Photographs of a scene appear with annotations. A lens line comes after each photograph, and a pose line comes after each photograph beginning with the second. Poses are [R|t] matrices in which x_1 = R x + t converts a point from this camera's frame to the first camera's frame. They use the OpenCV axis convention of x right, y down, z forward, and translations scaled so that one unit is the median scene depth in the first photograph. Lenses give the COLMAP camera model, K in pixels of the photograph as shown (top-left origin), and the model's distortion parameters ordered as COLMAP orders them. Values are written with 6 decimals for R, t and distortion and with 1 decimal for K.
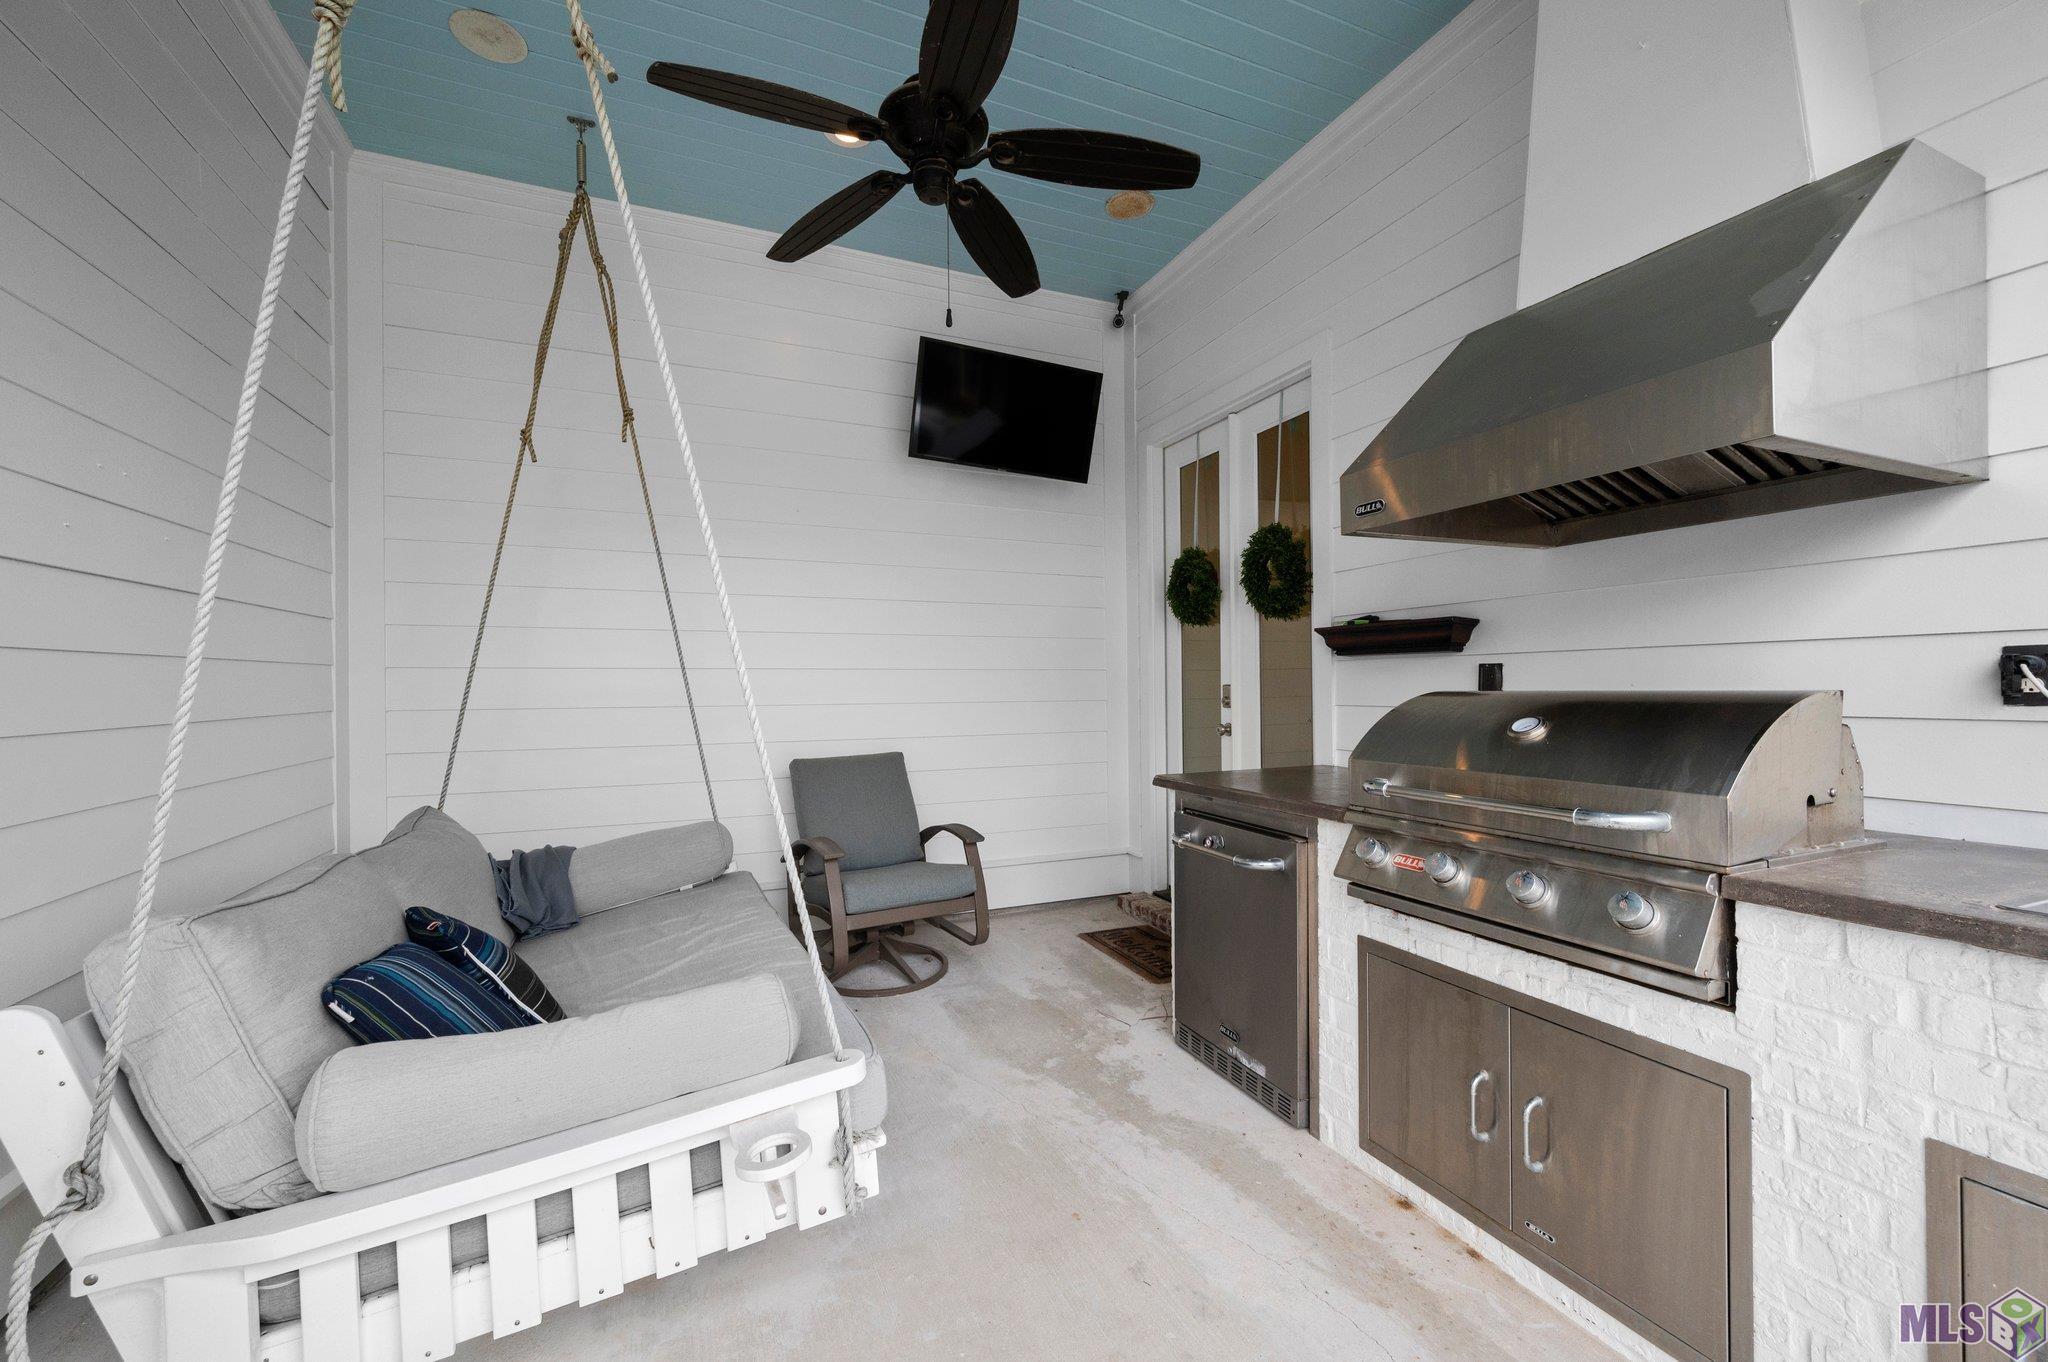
lens RADIAL K [[818.1, 0, 1024.0], [0, 818.1, 681.0], [0, 0, 1]] dist [0.000005, 0.000015]
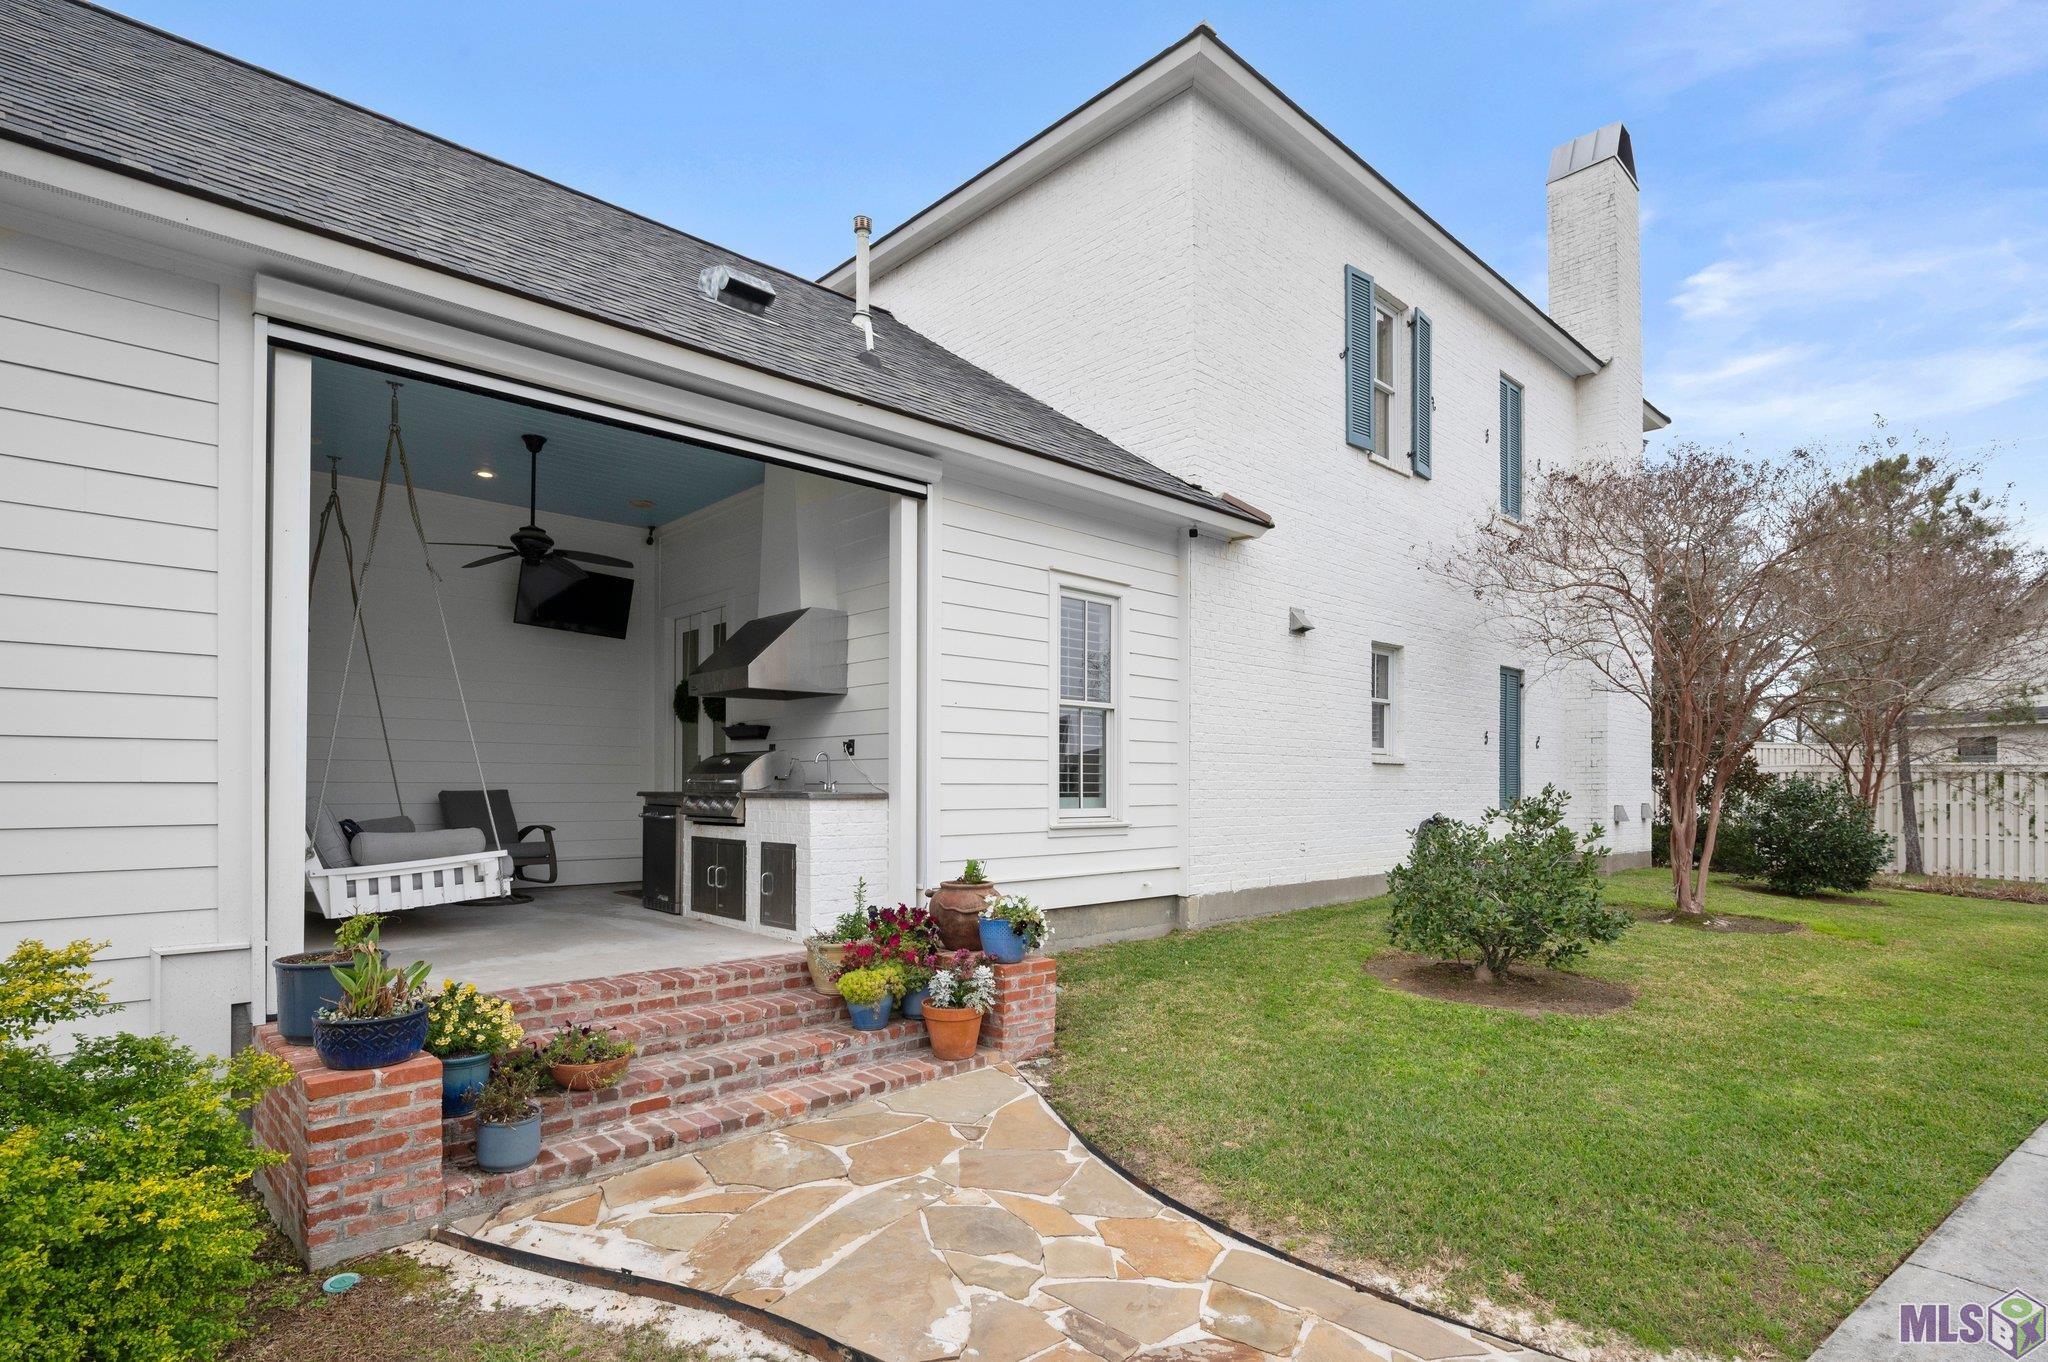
lens RADIAL K [[1021.8, 0, 1015.7], [0, 1021.8, 773.9], [0, 0, 1]] dist [-0.001431, -0.000015]
pose [[0.941032, 0.014441, 0.338009, 0.176848], [-0.013082, 0.999895, -0.006298, 0.067918], [-0.338064, 0.001505, 0.941122, -1.839960]]
